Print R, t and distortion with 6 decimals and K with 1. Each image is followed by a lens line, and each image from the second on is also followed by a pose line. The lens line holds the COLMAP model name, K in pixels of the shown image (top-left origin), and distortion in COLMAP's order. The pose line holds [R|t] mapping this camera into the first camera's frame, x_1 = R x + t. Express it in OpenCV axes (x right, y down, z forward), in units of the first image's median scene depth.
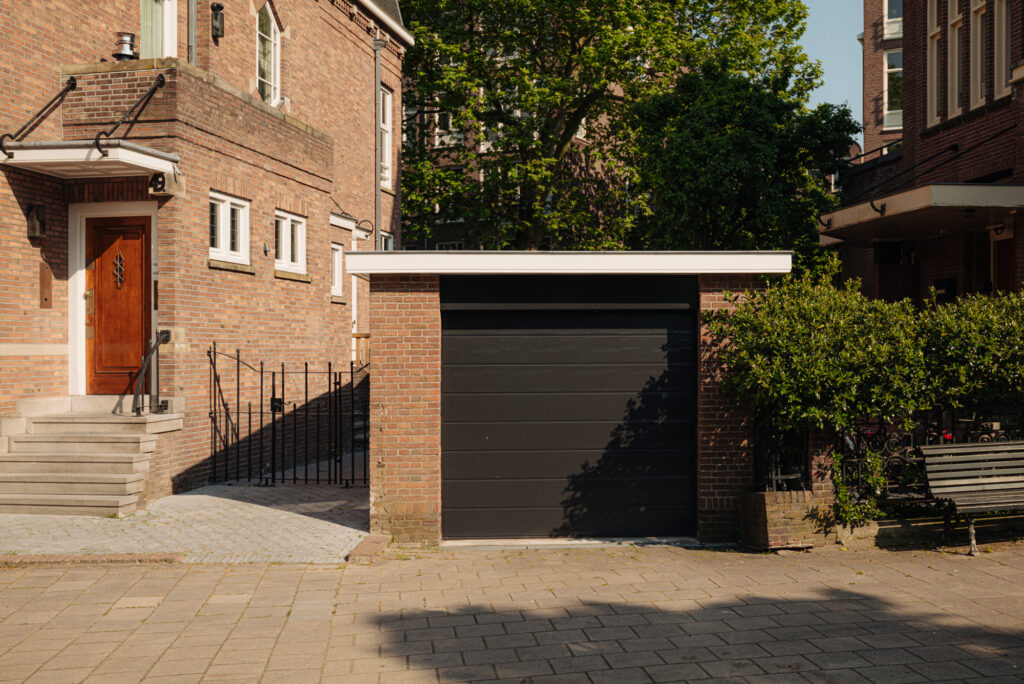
lens RADIAL K [[1024.4, 0, 583.9], [0, 1024.4, 337.7], [0, 0, 1]] dist [0.001579, 0.000000]
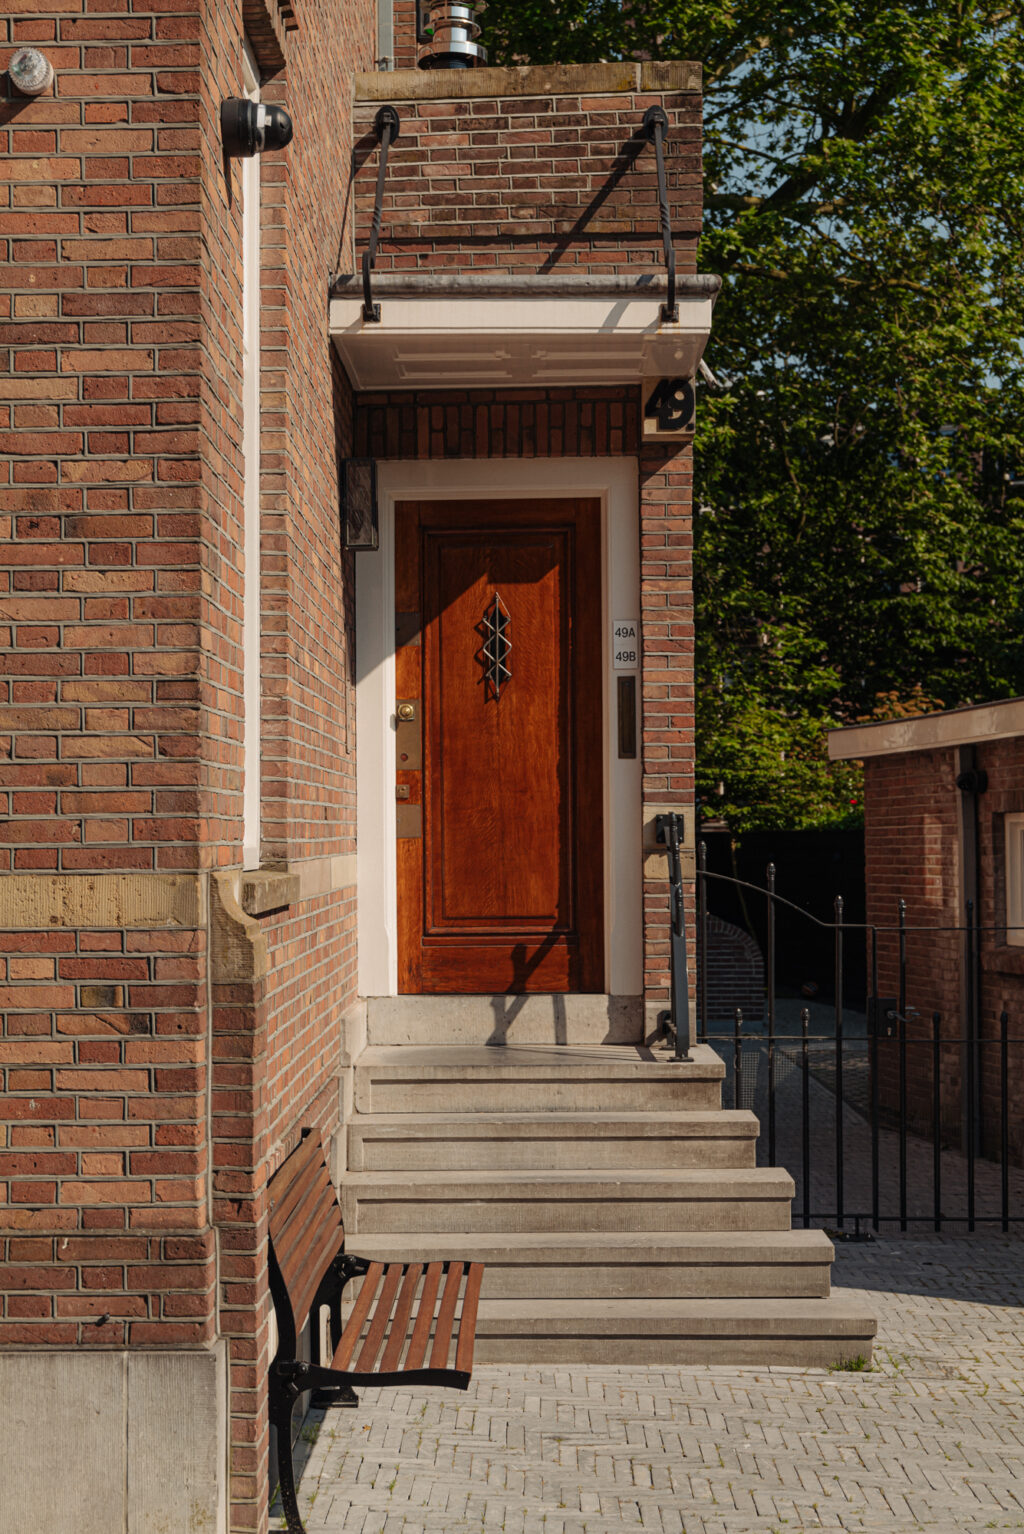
lens RADIAL K [[2197.5, 0, 444.8], [0, 2197.5, 785.6], [0, 0, 1]] dist [0.021407, 0.000000]
pose [[0.992729, 0.000865, 0.120366, -0.576338], [0.000560, 0.999930, -0.011808, -0.008675], [-0.120368, 0.011789, 0.992659, 0.240175]]
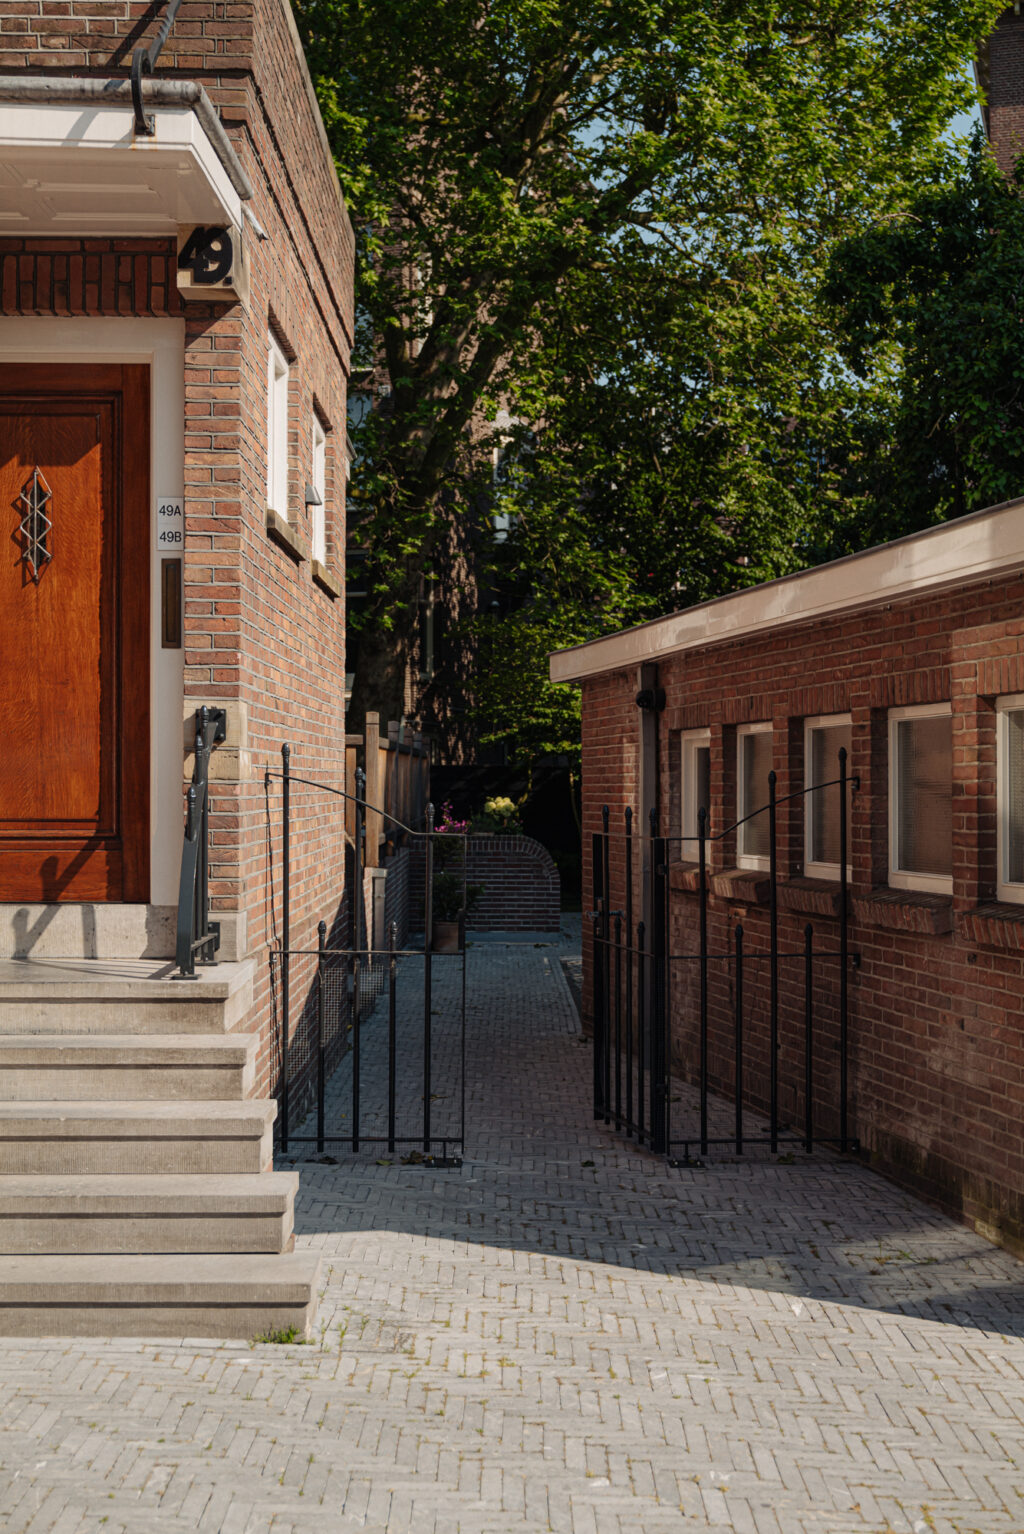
lens RADIAL K [[1830.3, 0, 514.9], [0, 1830.3, 774.2], [0, 0, 1]] dist [0.008879, 0.000000]
pose [[0.985163, 0.010363, 0.171306, -0.409666], [-0.012125, 0.999884, 0.009243, 0.006656], [-0.171191, -0.011183, 0.985174, 0.399479]]
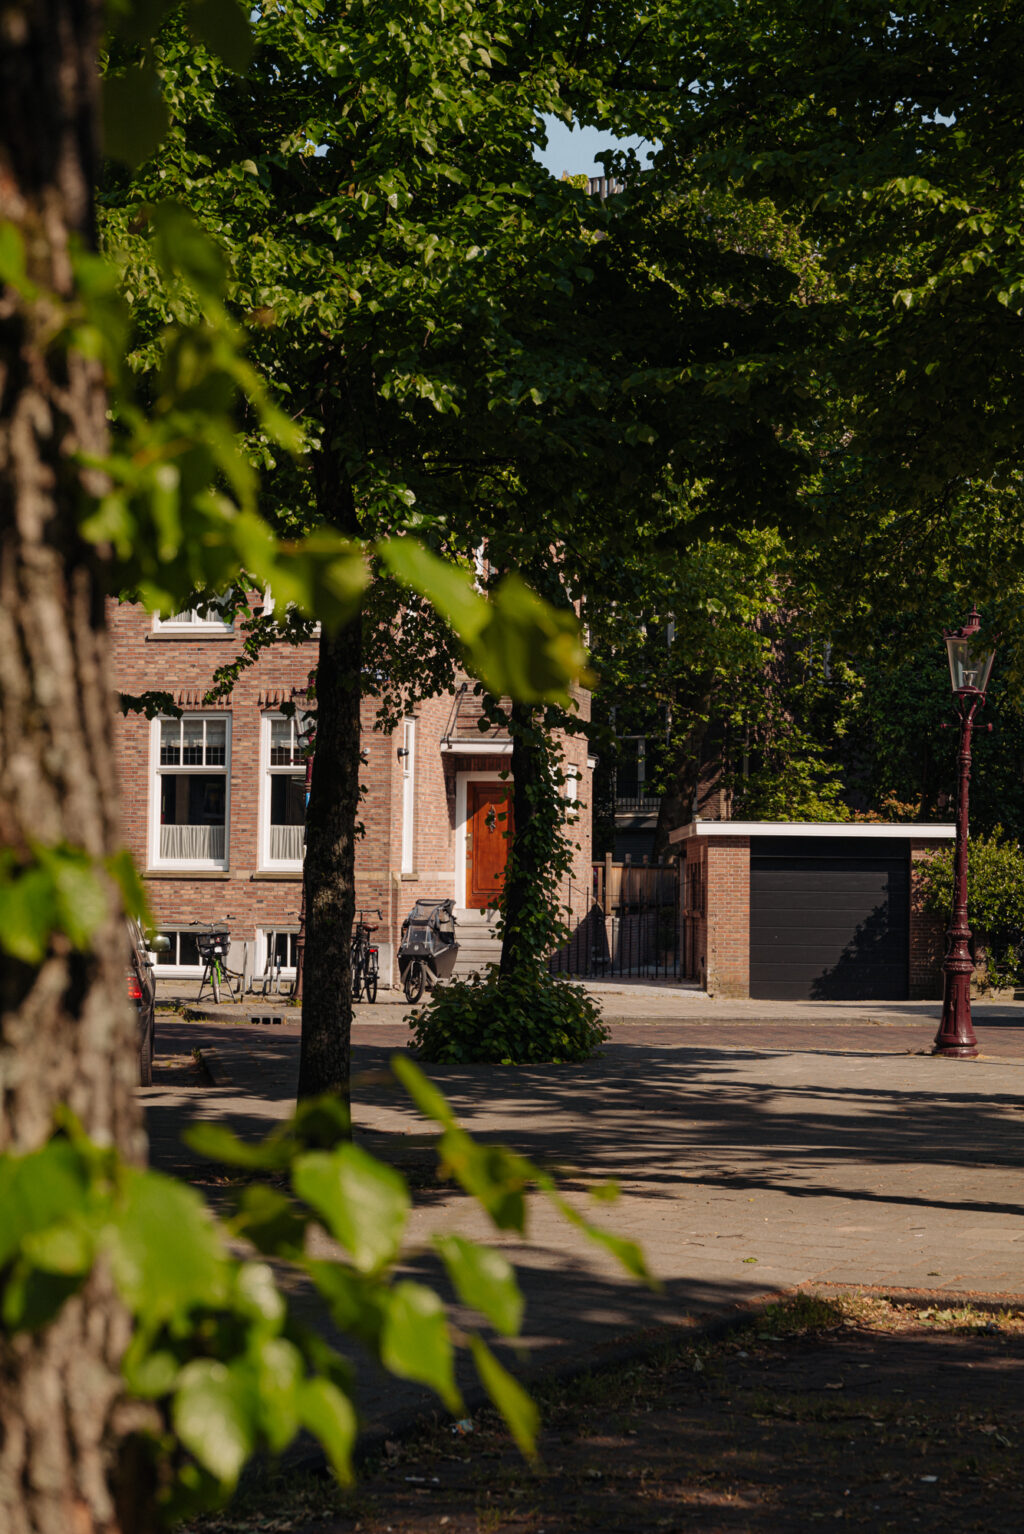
lens RADIAL K [[2726.6, 0, 509.0], [0, 2726.6, 764.1], [0, 0, 1]] dist [0.083322, 0.000000]
pose [[0.998840, 0.013824, -0.046125, -0.267005], [-0.015138, 0.999486, -0.028271, -0.037978], [0.045711, 0.028936, 0.998536, -2.754038]]
